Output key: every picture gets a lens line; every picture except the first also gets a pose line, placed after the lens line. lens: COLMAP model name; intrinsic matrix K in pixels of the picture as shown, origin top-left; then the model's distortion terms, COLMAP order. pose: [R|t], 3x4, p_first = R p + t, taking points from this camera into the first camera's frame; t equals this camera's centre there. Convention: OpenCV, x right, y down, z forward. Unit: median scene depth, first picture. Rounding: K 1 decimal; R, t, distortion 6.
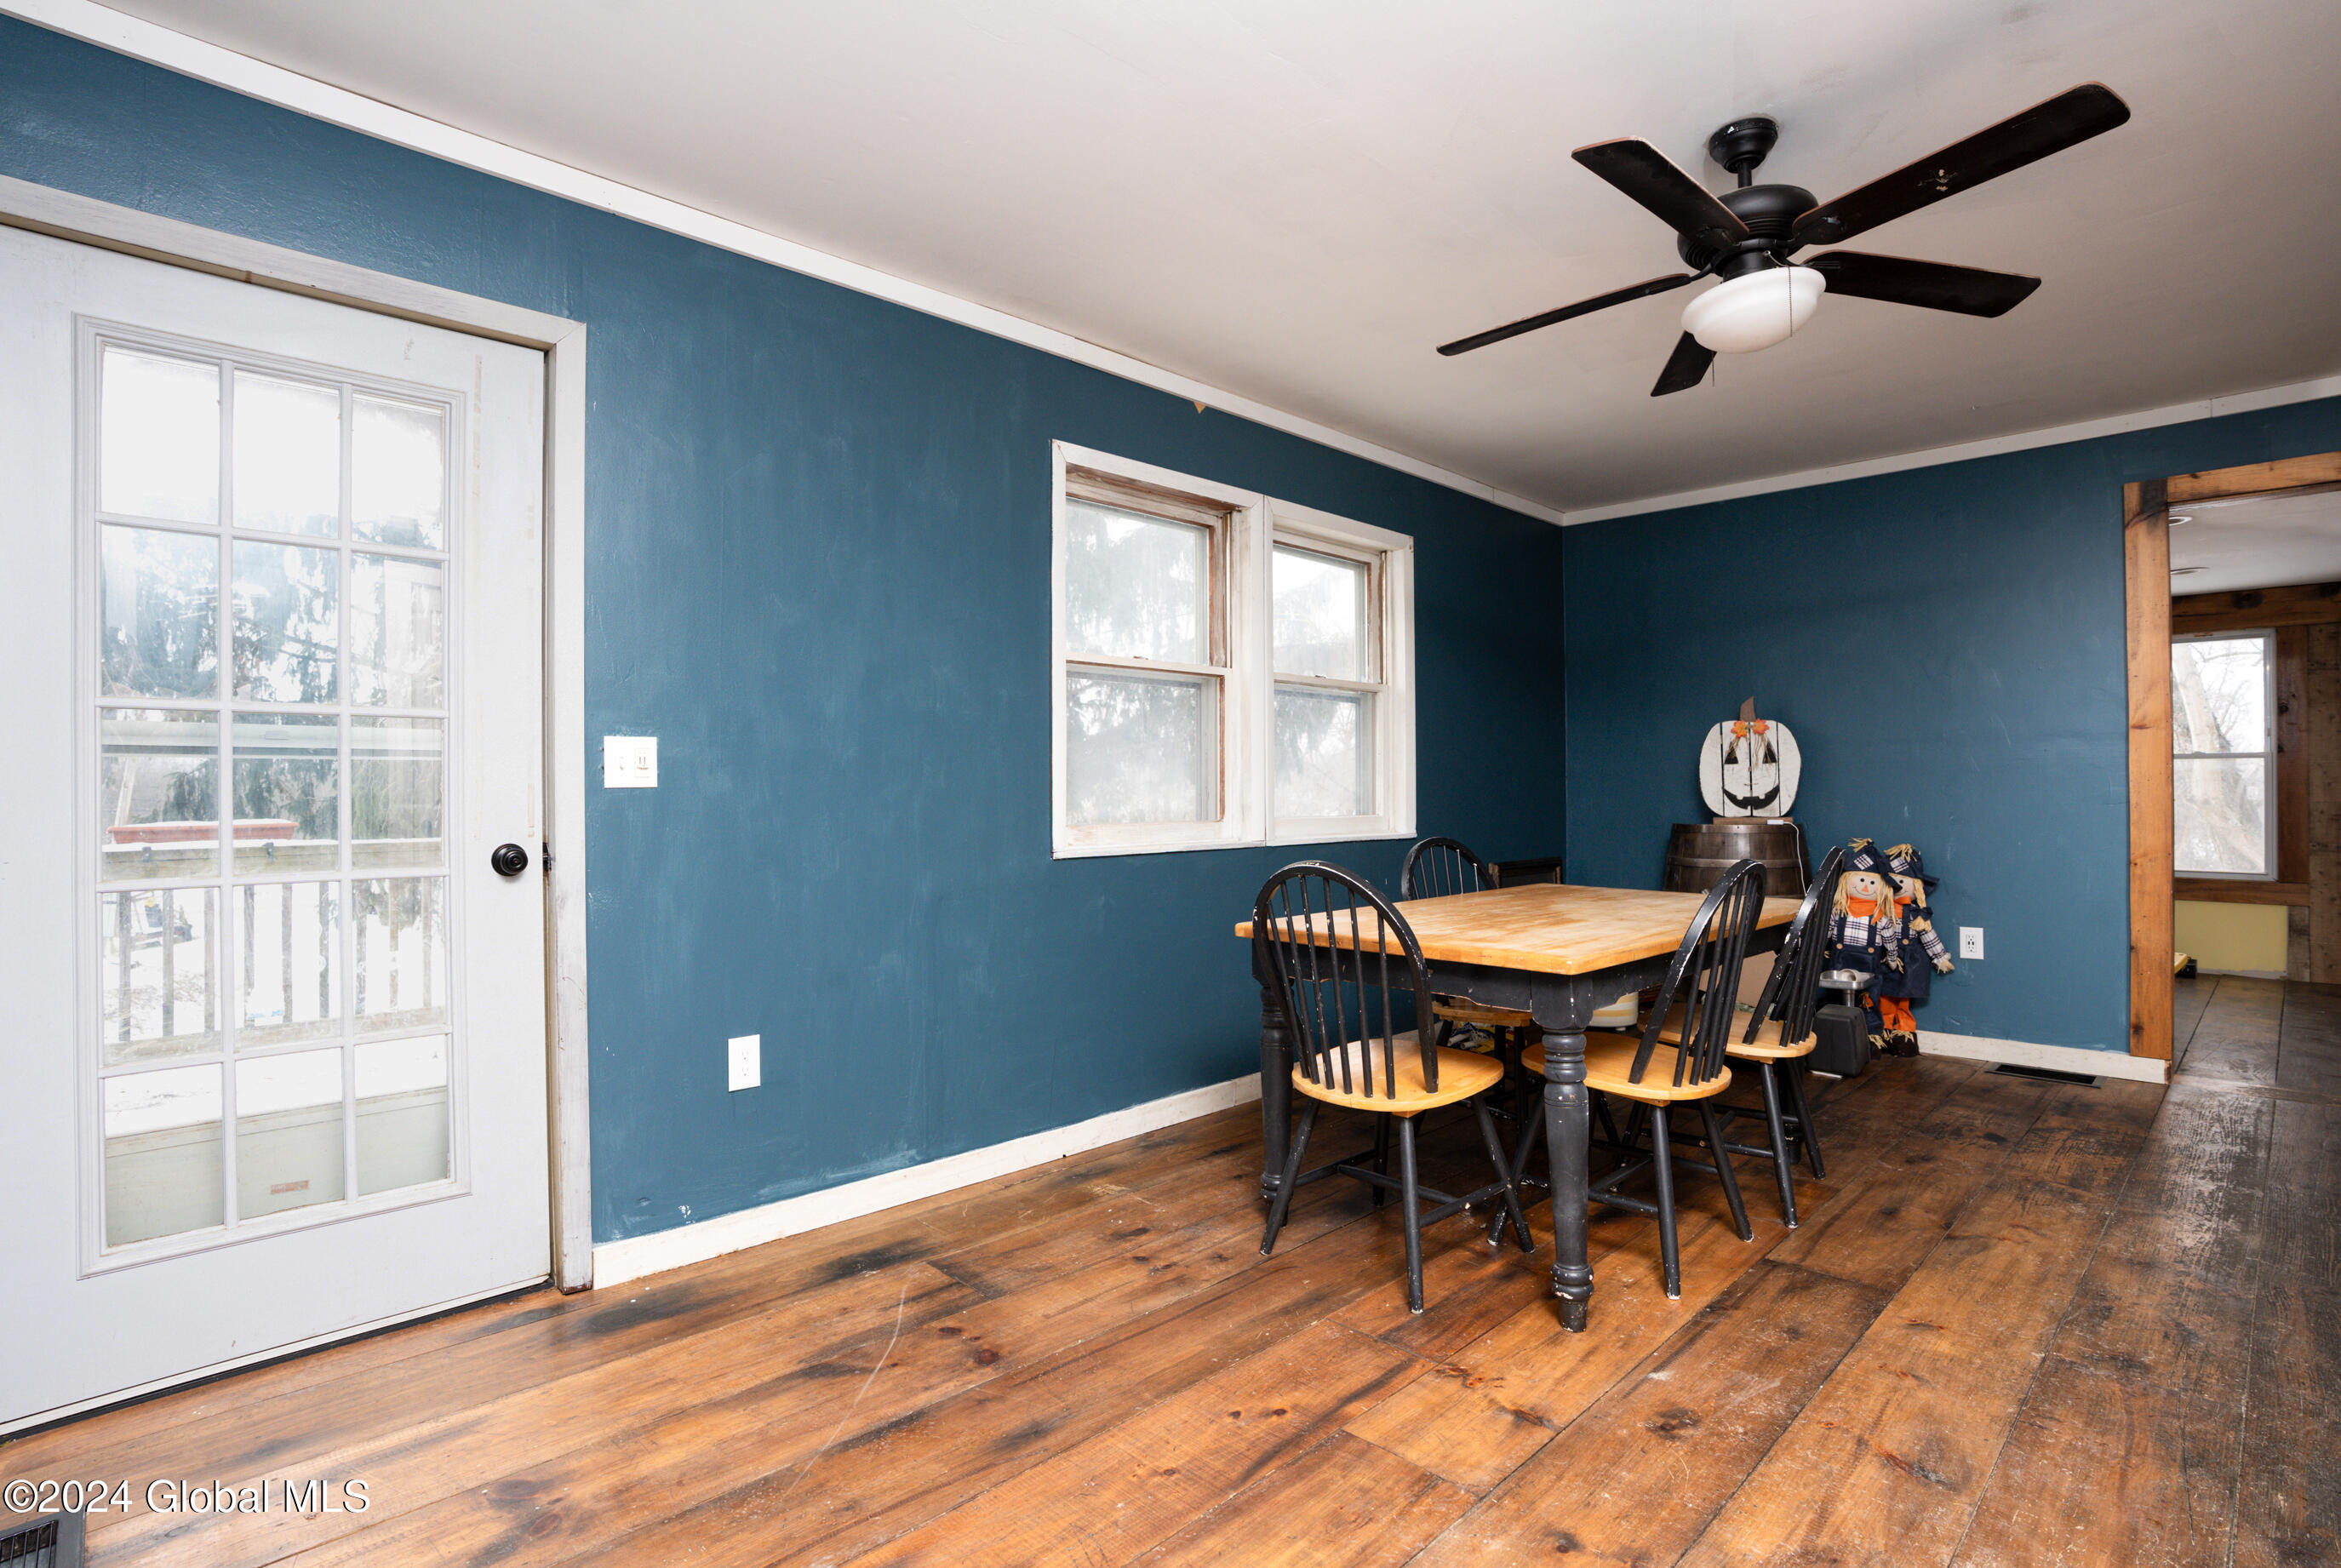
lens RADIAL K [[1145.8, 0, 1170.5], [0, 1145.8, 784.0], [0, 0, 1]] dist [-0.050526, 0.021092]
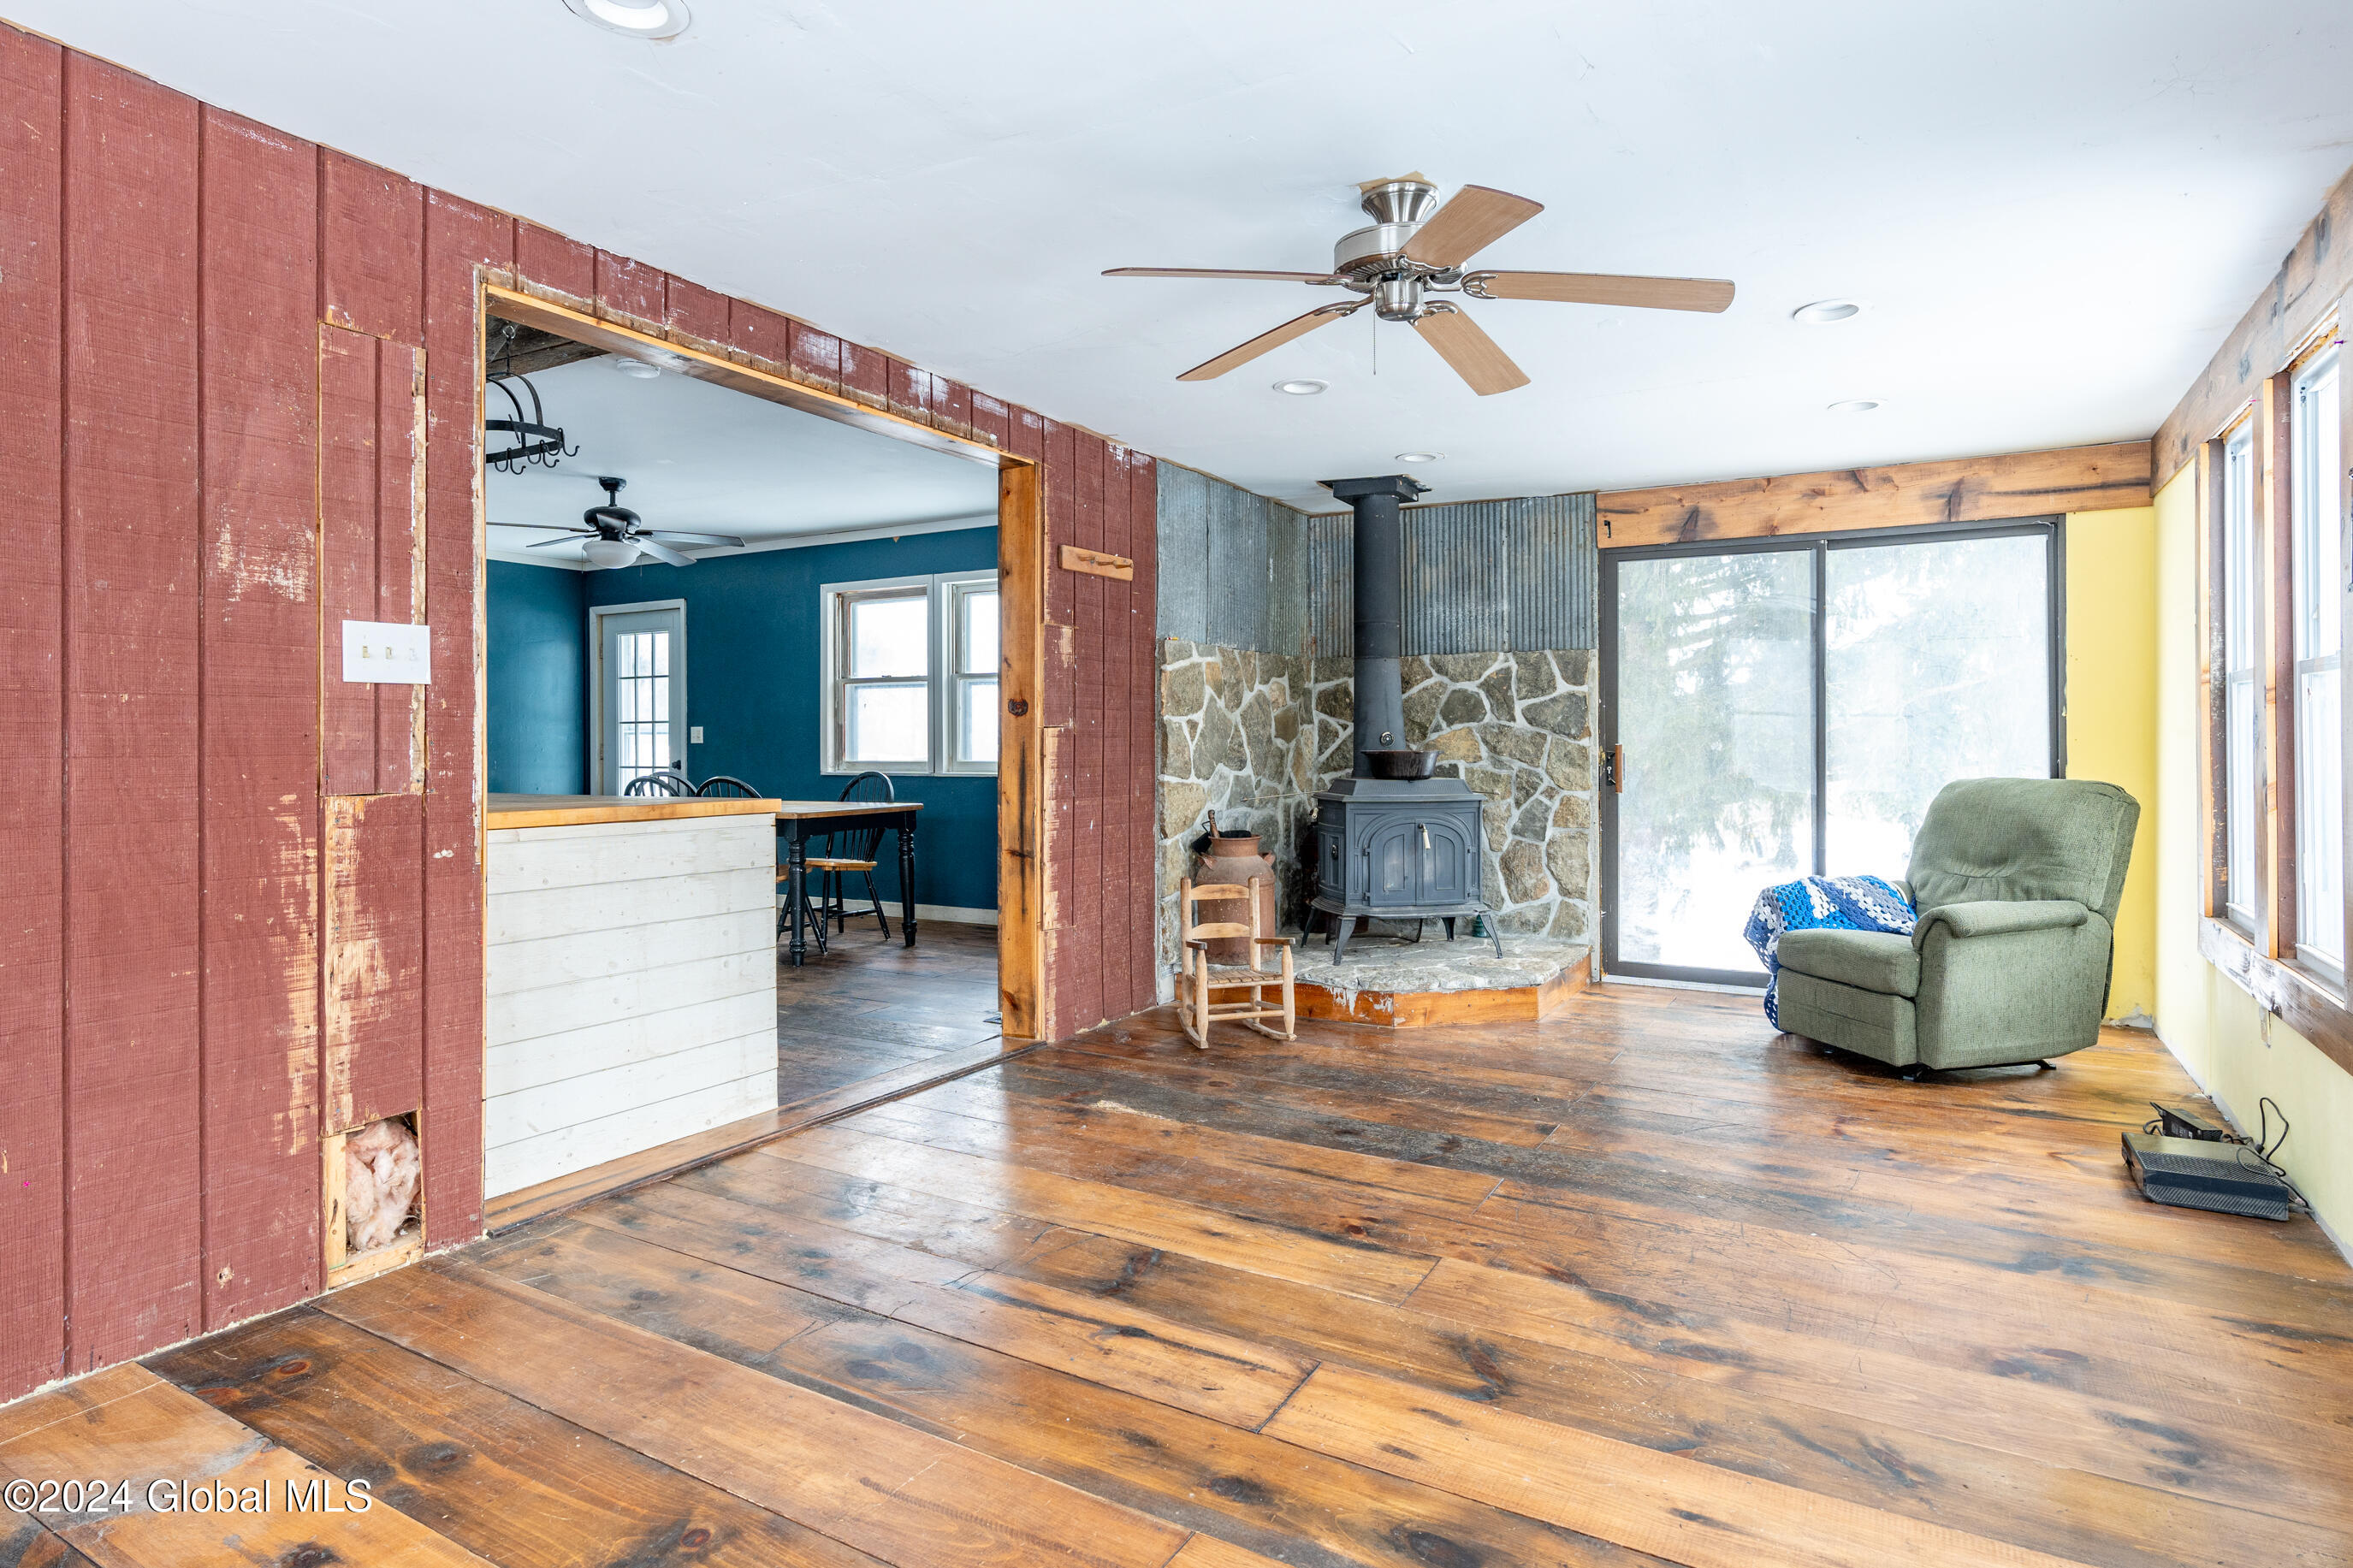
lens RADIAL K [[1287.9, 0, 1170.5], [0, 1287.9, 738.2], [0, 0, 1]] dist [-0.001035, 0.000562]
pose [[0.257532, 0.000765, -0.966269, 2.662909], [0.008362, 0.999960, 0.003021, -0.008576], [0.966234, -0.008858, 0.257515, 1.081460]]
